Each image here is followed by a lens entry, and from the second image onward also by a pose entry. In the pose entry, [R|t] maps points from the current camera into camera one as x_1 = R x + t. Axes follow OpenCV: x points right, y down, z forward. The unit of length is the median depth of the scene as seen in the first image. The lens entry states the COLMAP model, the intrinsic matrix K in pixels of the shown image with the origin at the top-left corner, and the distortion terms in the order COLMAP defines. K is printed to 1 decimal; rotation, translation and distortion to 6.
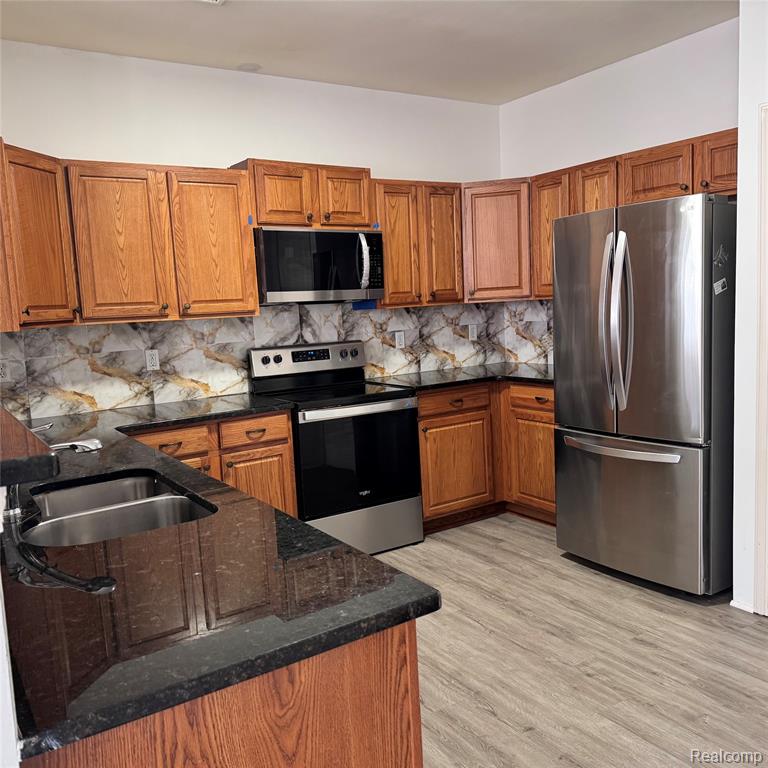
lens RADIAL K [[710.2, 0, 390.5], [0, 710.2, 385.1], [0, 0, 1]] dist [0.045790, 0.000000]
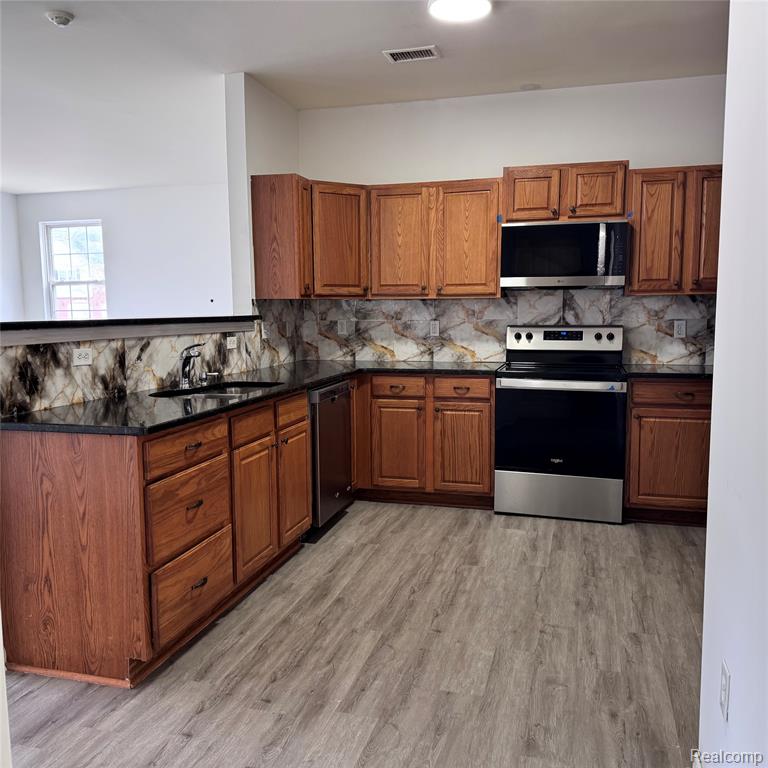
lens RADIAL K [[710.2, 0, 385.4], [0, 710.2, 387.1], [0, 0, 1]] dist [0.045790, 0.000000]
pose [[0.659103, 0.130285, -0.740682, 0.603669], [-0.114679, 0.990773, 0.072227, -0.011586], [0.743258, 0.037335, 0.667962, 0.054989]]
